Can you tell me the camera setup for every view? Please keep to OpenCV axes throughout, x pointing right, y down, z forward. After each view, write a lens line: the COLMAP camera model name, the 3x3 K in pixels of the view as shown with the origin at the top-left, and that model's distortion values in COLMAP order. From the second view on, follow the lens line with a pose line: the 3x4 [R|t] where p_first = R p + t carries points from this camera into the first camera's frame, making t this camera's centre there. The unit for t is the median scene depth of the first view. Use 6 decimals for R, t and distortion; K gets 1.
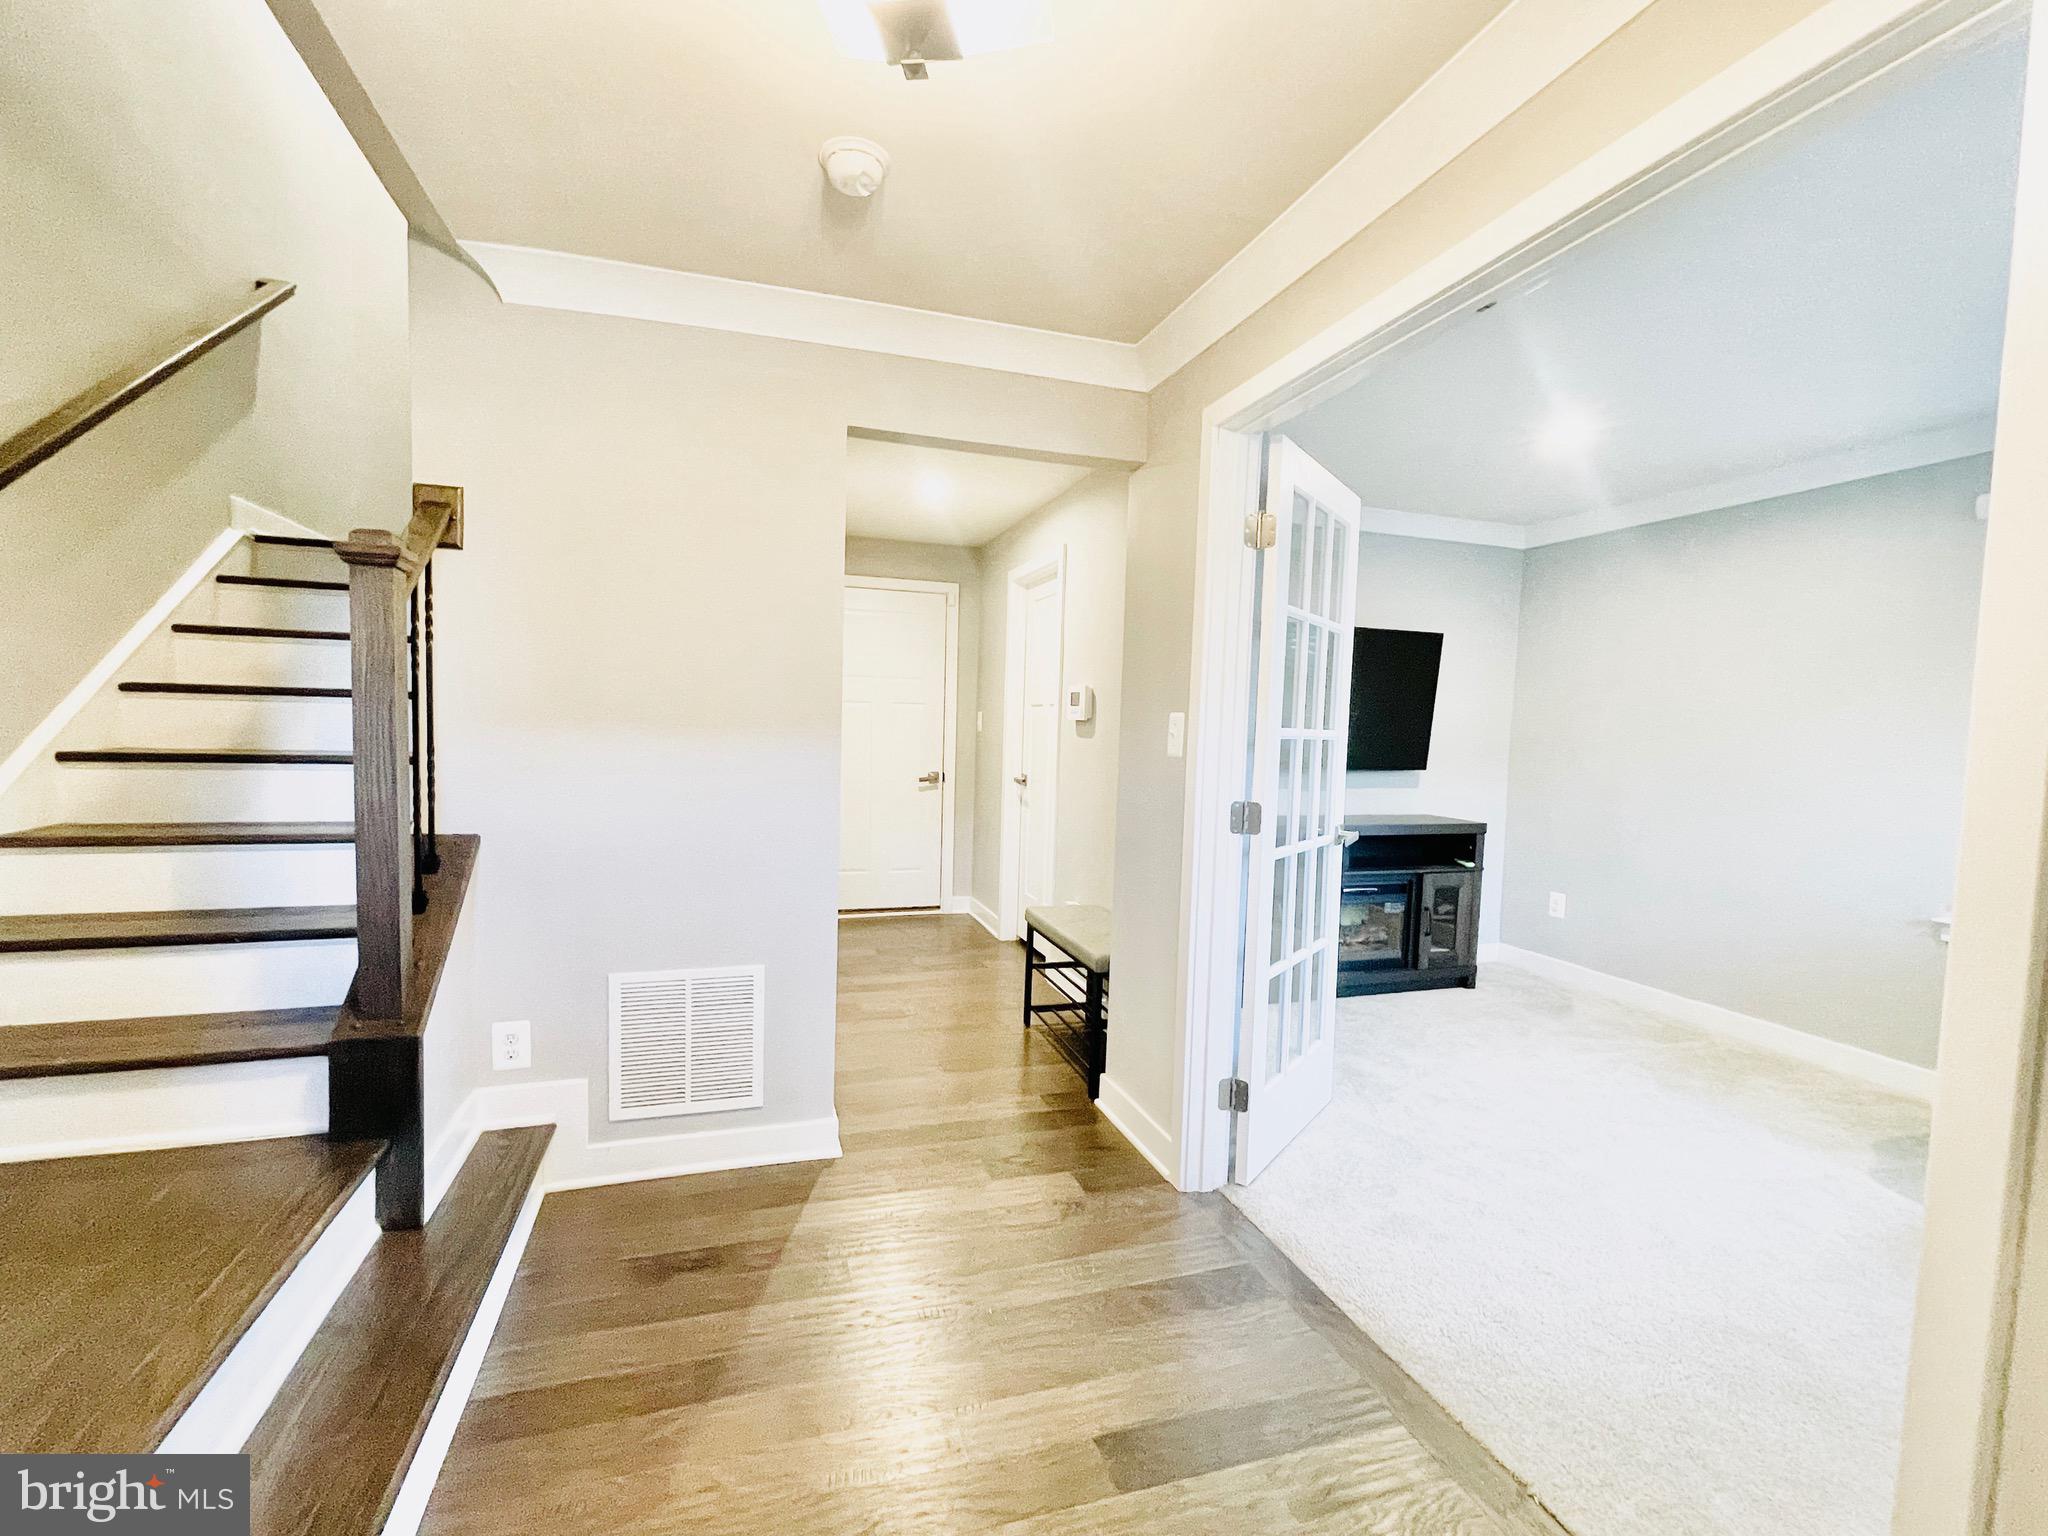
lens RADIAL K [[890.4, 0, 1008.7], [0, 890.4, 778.4], [0, 0, 1]] dist [-0.003825, -0.000929]
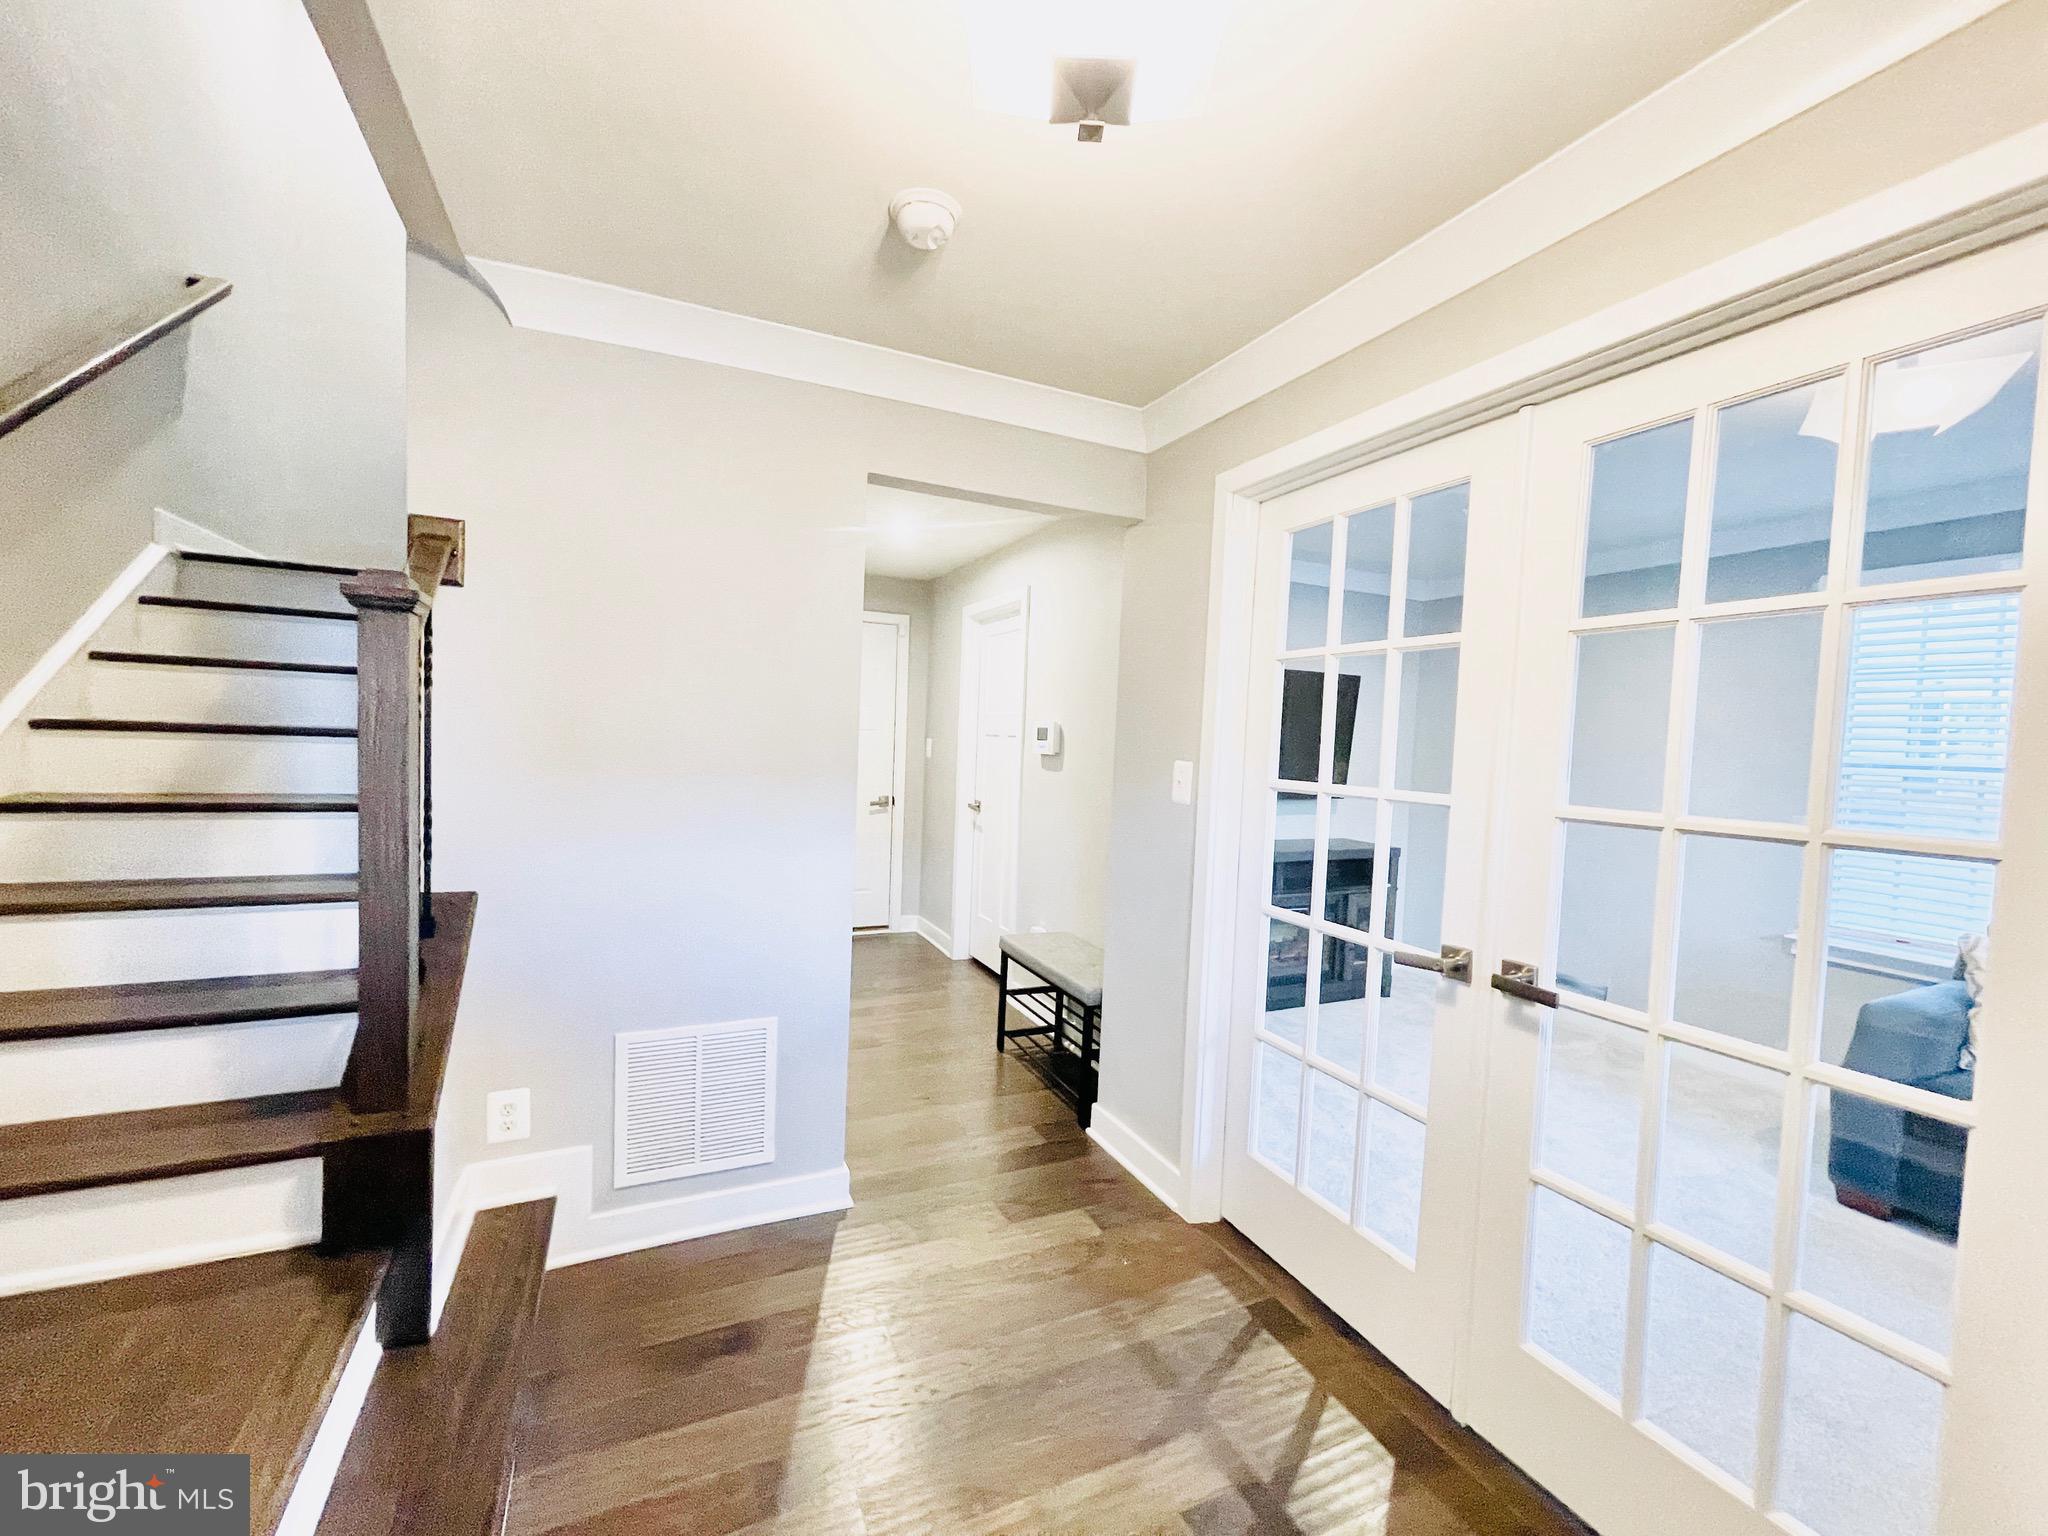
lens RADIAL K [[824.1, 0, 1010.1], [0, 824.1, 776.4], [0, 0, 1]] dist [-0.003939, 0.000557]
pose [[0.992049, 0.004271, 0.125781, -0.128974], [-0.002836, 0.999929, -0.011589, -0.042330], [-0.125822, 0.011140, 0.991990, 0.063072]]
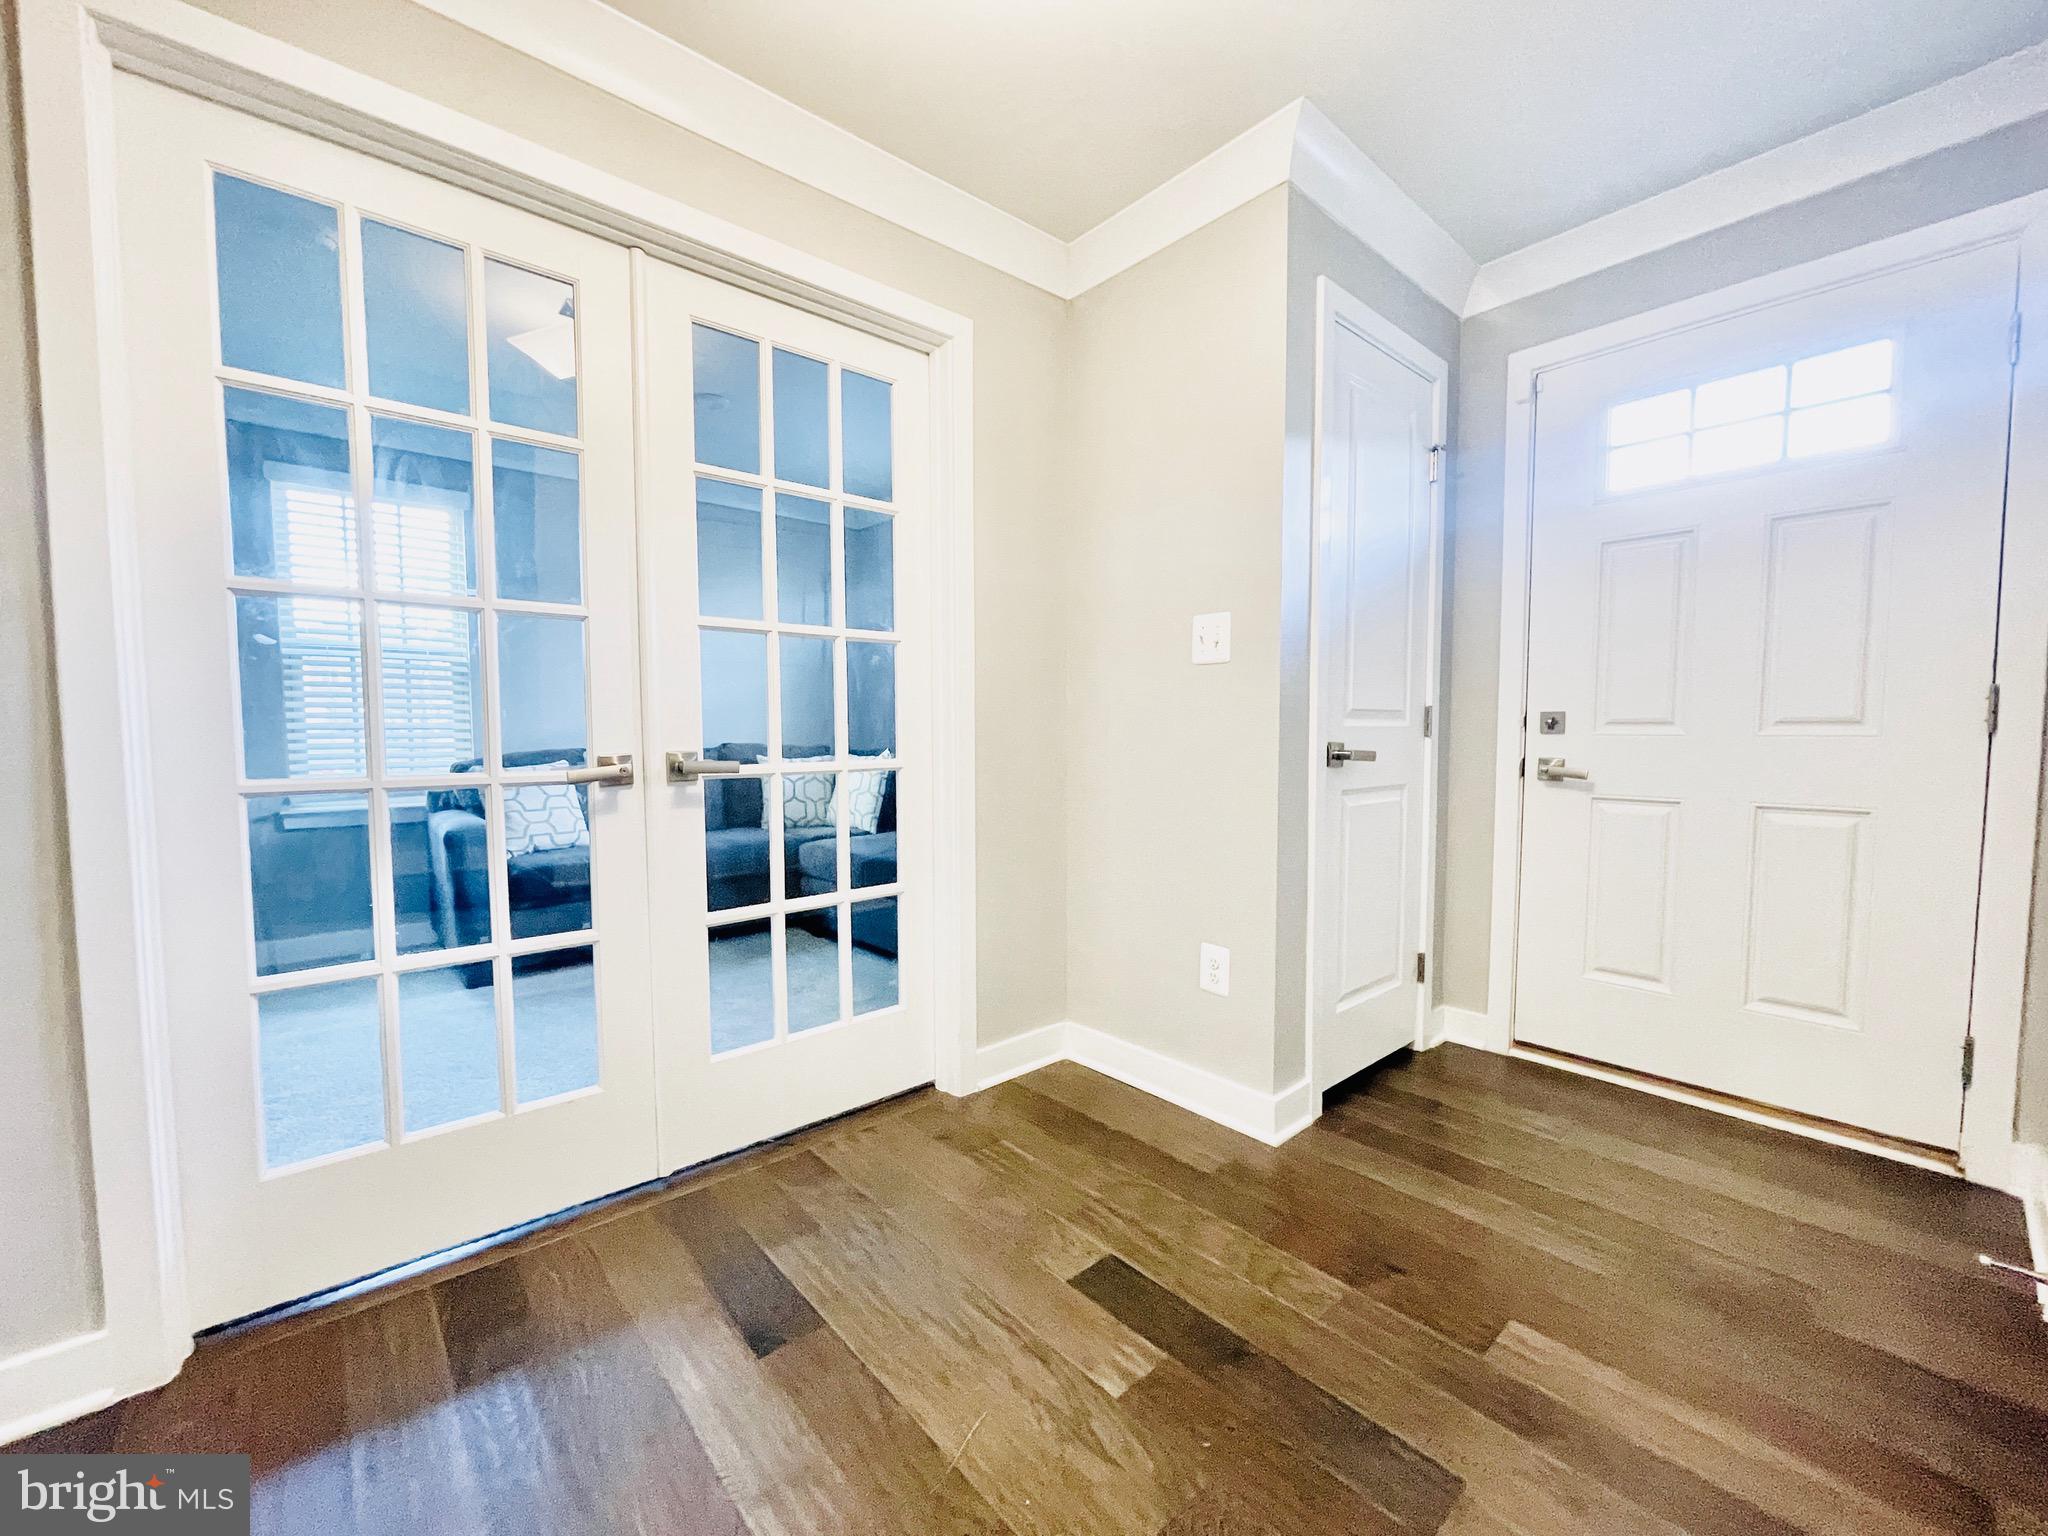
lens RADIAL K [[824.1, 0, 1017.3], [0, 824.1, 776.0], [0, 0, 1]] dist [-0.003939, 0.000557]
pose [[-0.408130, -0.081950, 0.909238, -0.440526], [0.047553, 0.992702, 0.110817, 0.041829], [-0.911685, 0.088465, -0.401254, 0.632011]]
